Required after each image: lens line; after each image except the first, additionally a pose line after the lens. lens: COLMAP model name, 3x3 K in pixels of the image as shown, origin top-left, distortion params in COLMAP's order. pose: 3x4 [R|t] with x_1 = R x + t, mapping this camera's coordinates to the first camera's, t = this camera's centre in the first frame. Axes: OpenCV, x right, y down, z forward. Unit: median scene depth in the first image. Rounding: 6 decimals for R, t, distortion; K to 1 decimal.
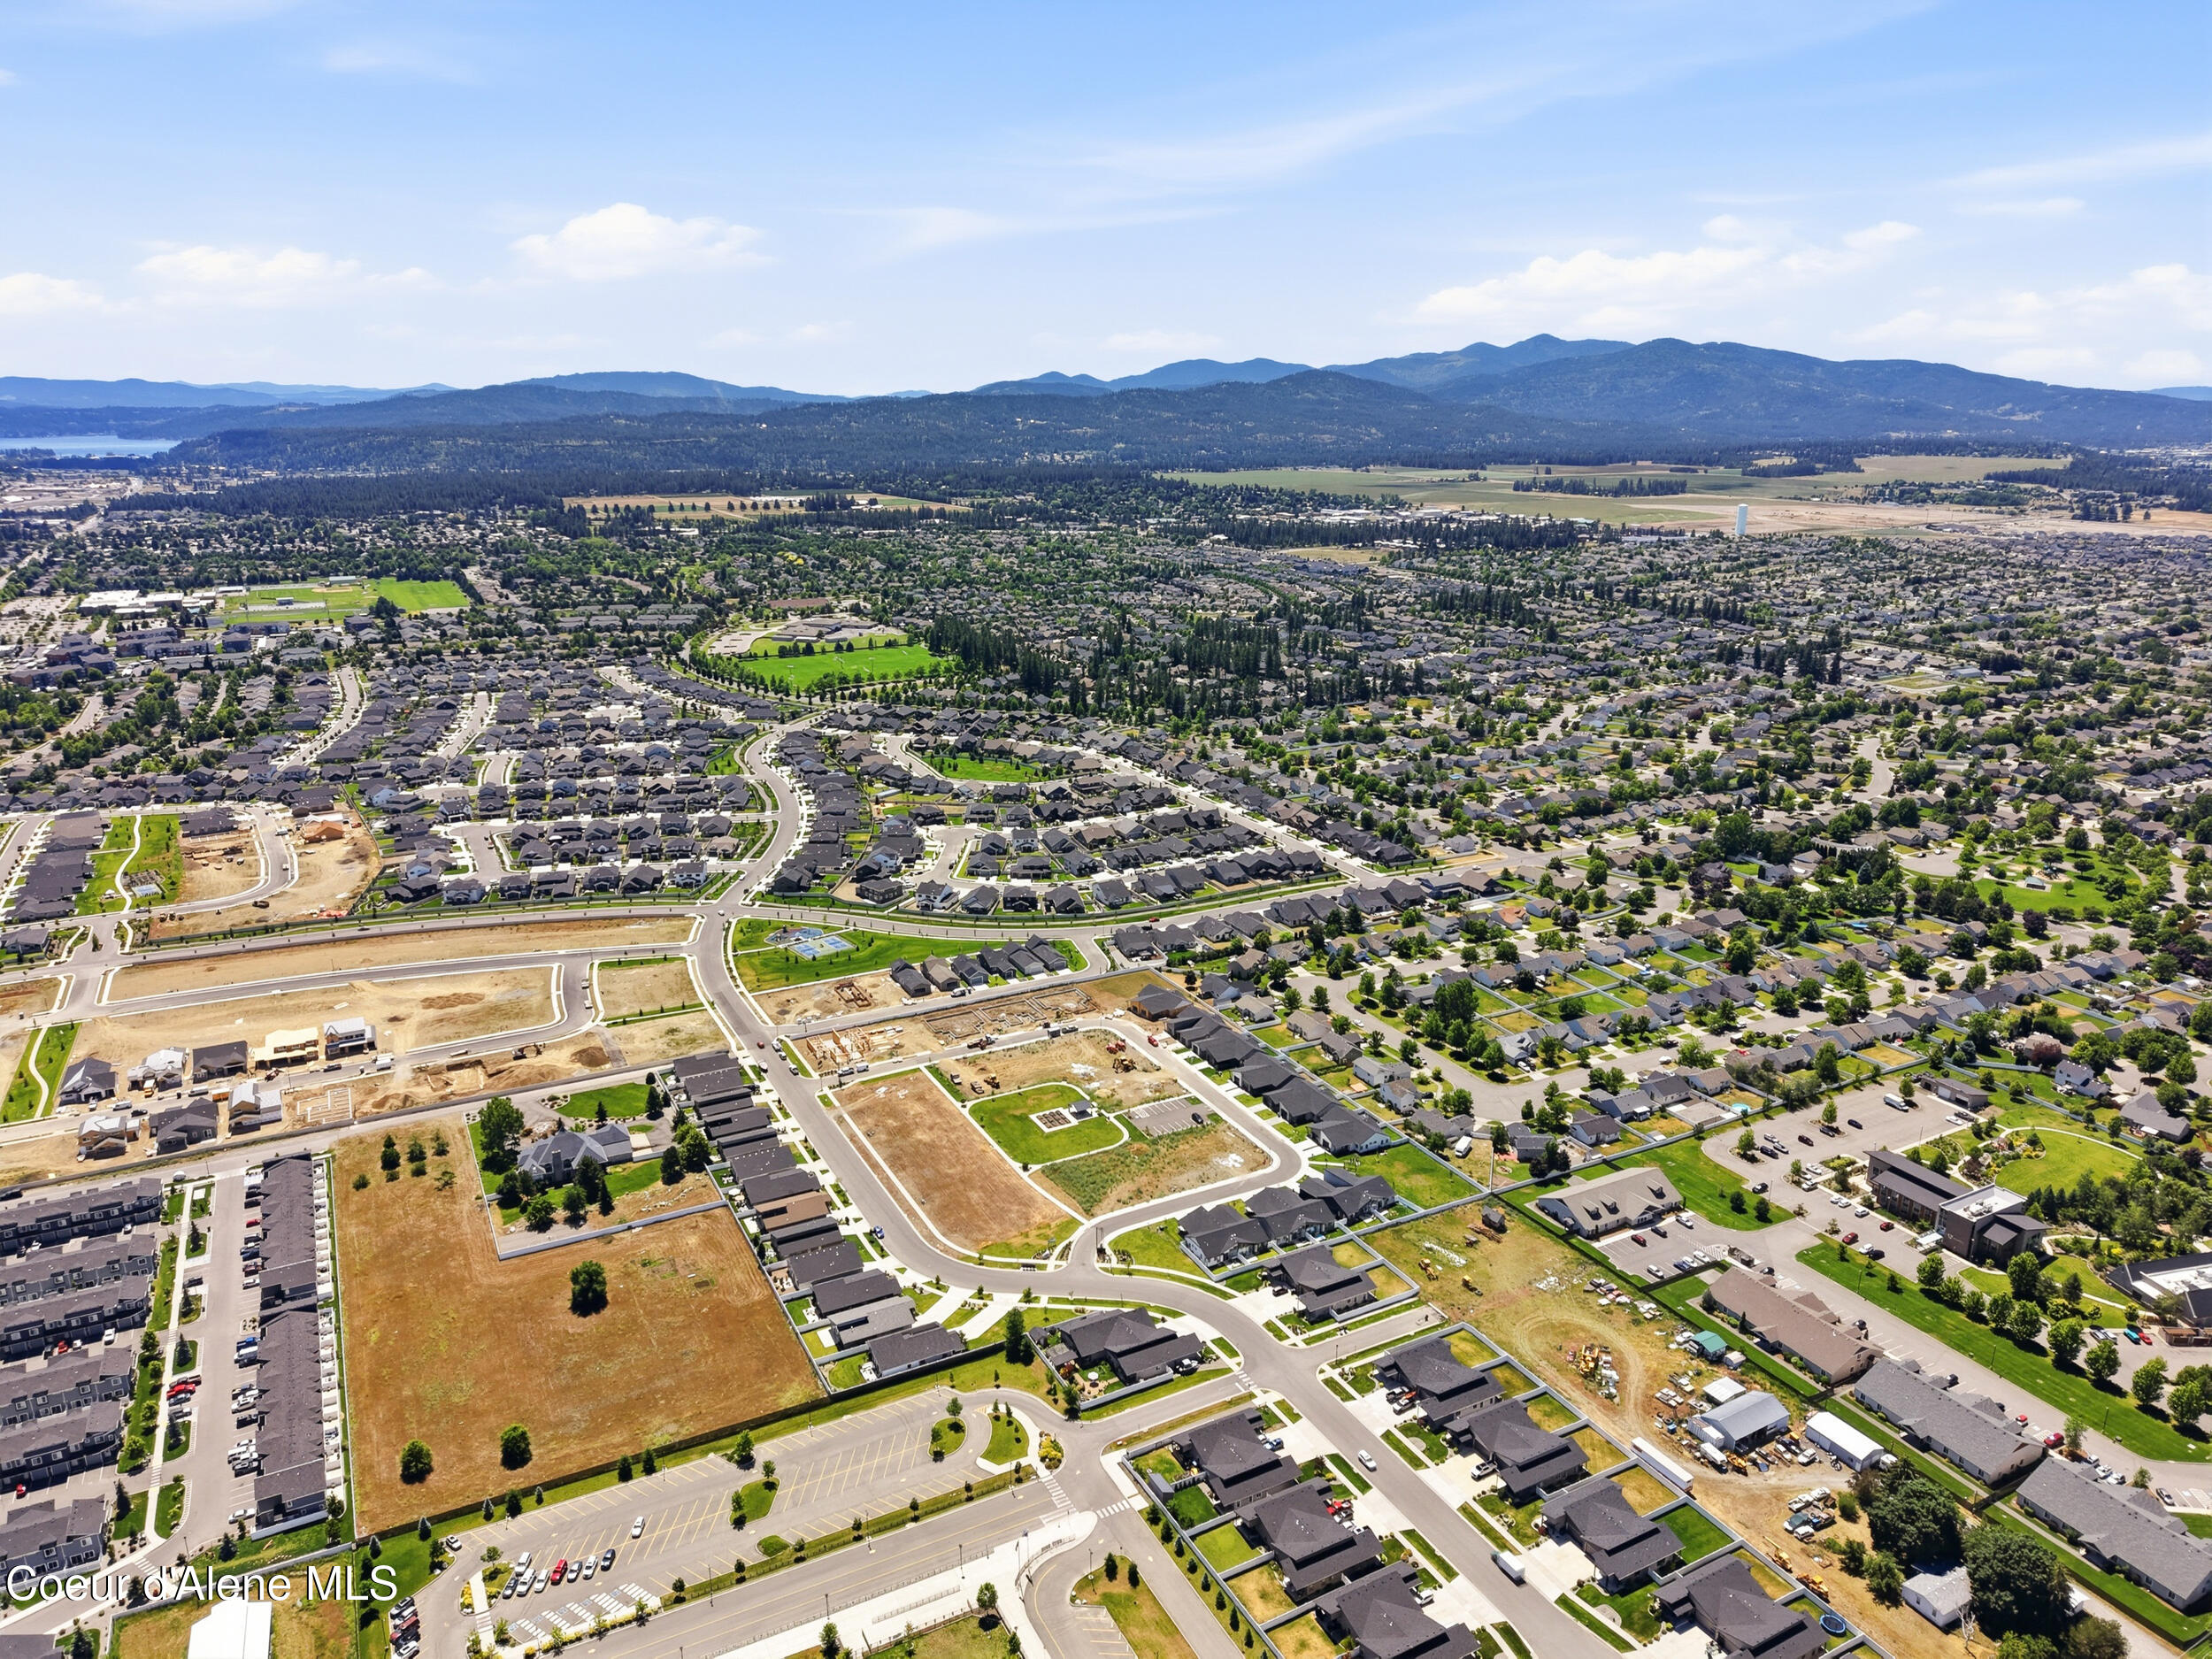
lens RADIAL K [[1469.7, 0, 1106.0], [0, 1469.7, 829.5], [0, 0, 1]] dist [0.003718, 0.000345]
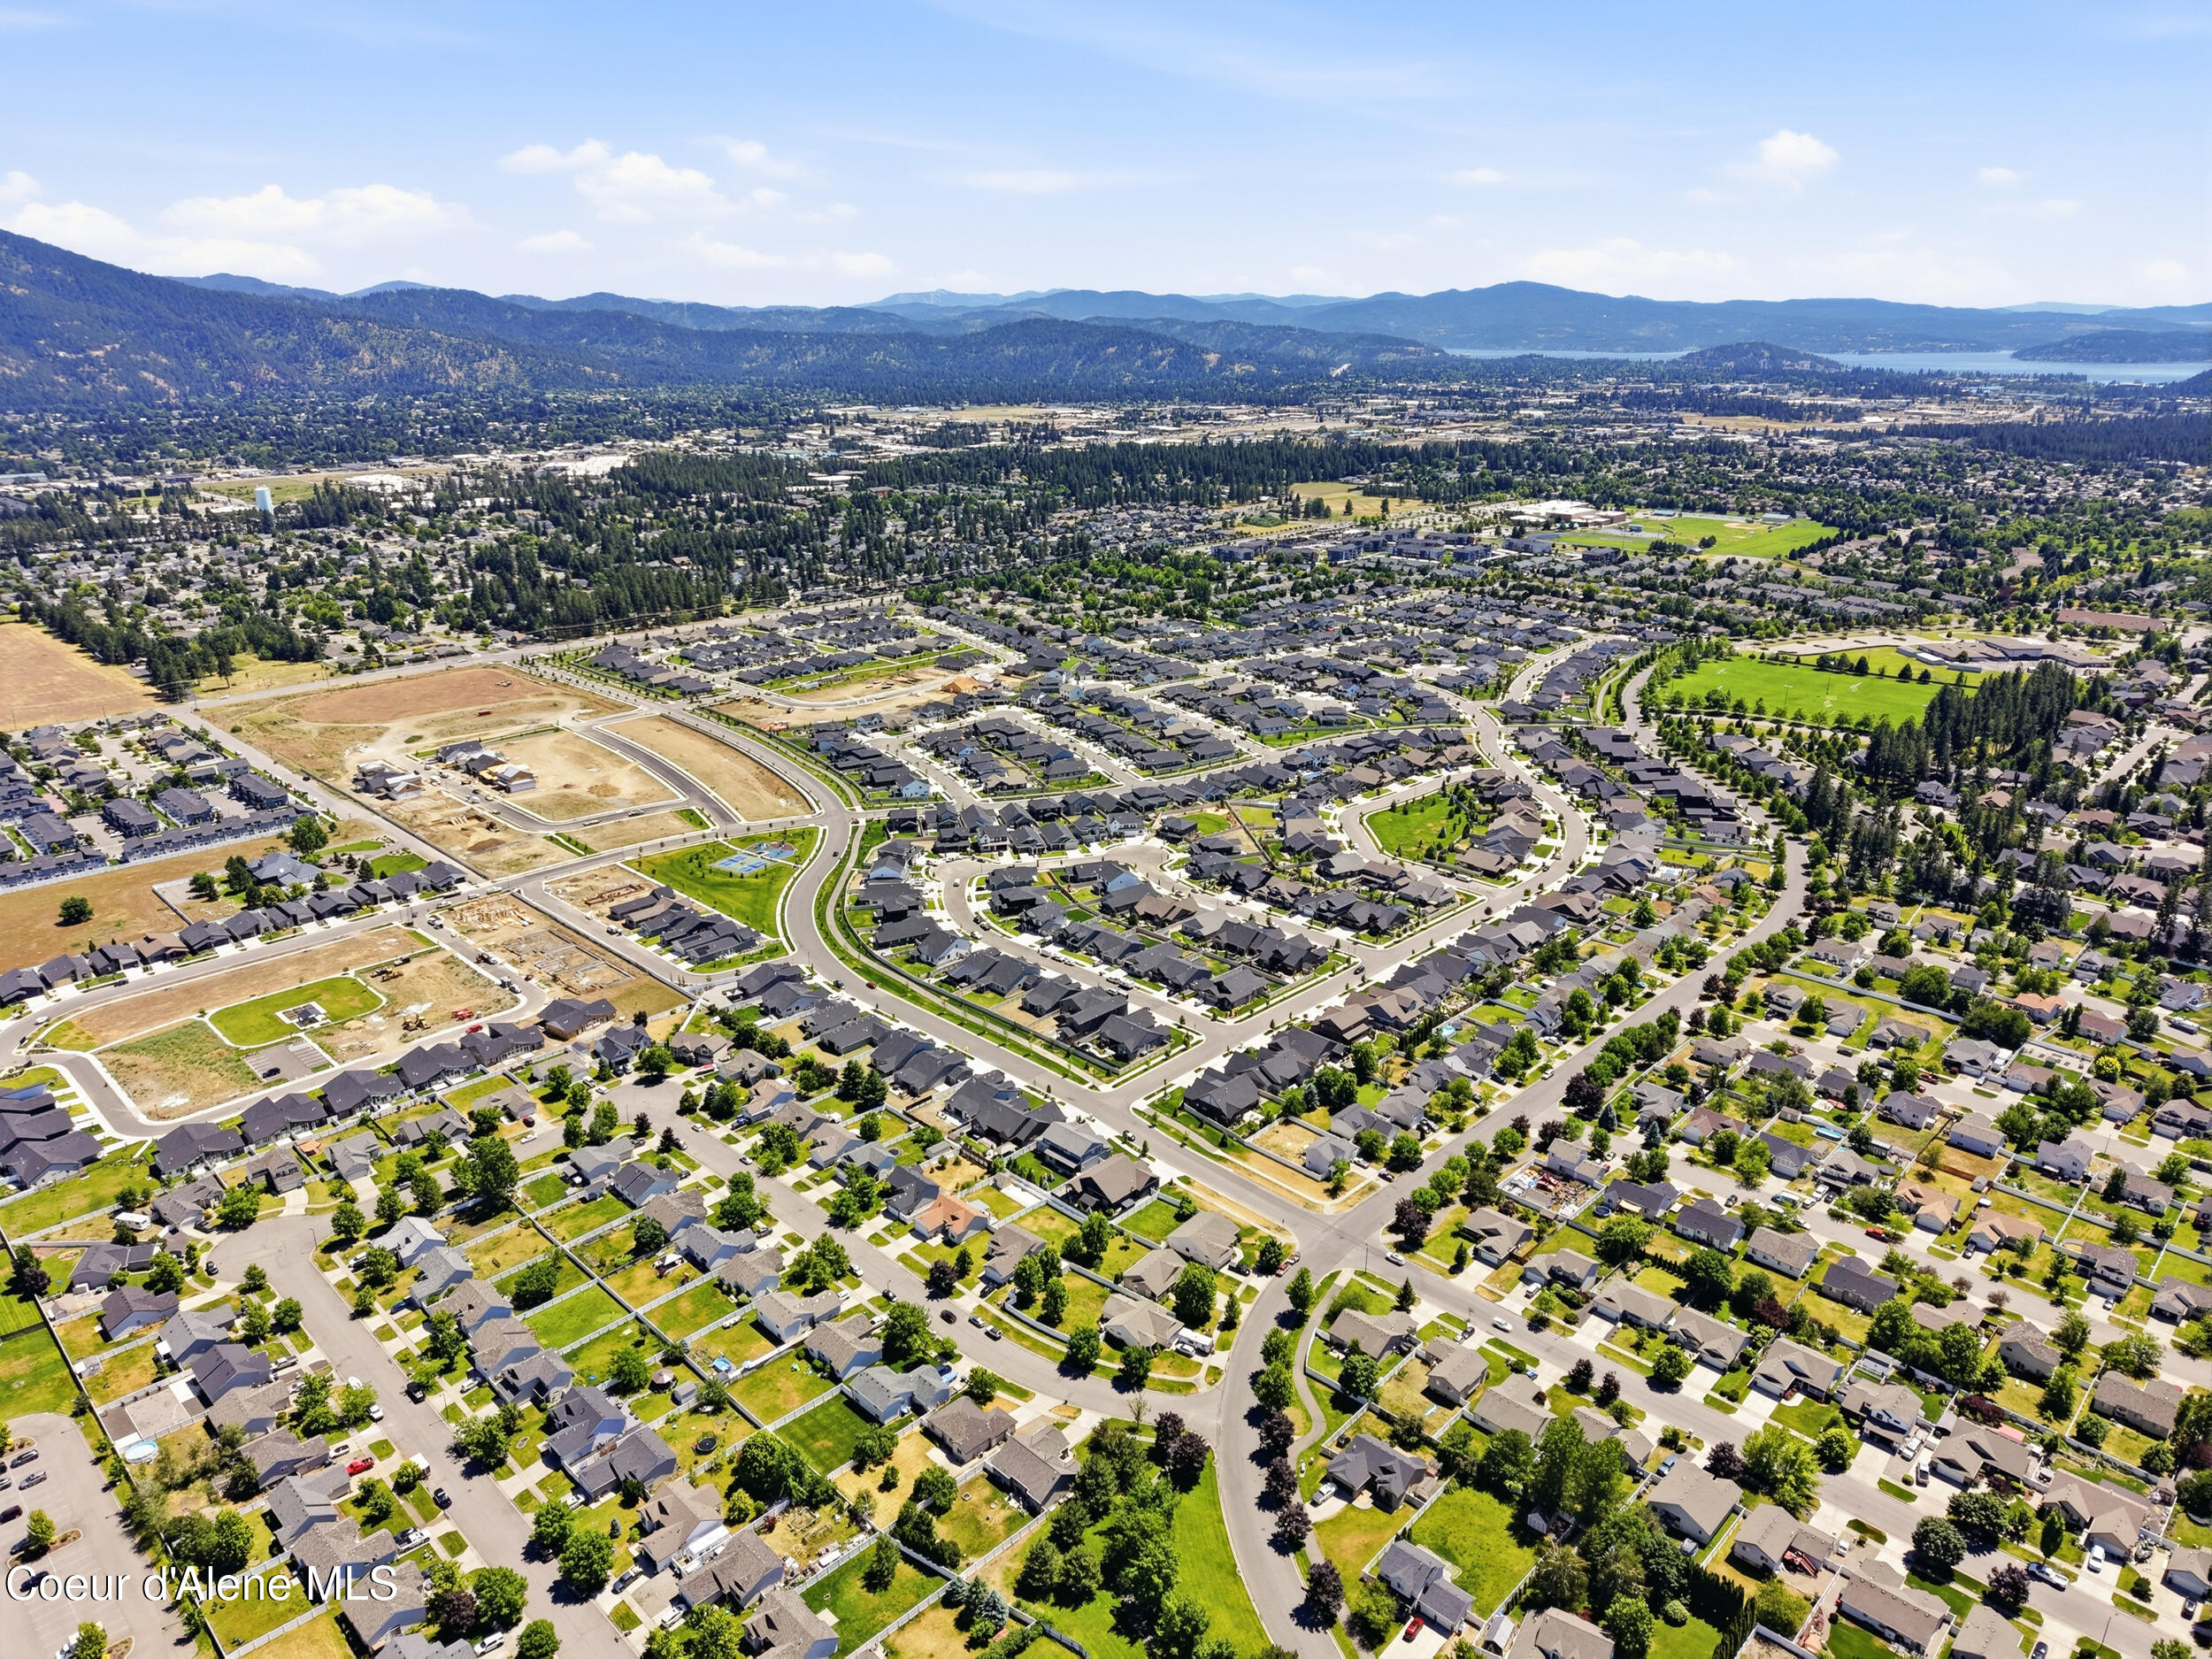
lens RADIAL K [[1469.7, 0, 1106.0], [0, 1469.7, 829.5], [0, 0, 1]] dist [0.003718, 0.000345]
pose [[0.300878, 0.312020, -0.901175, 0.753171], [-0.264087, 0.935268, 0.235653, -0.237069], [0.916368, 0.167086, 0.363802, 0.790978]]
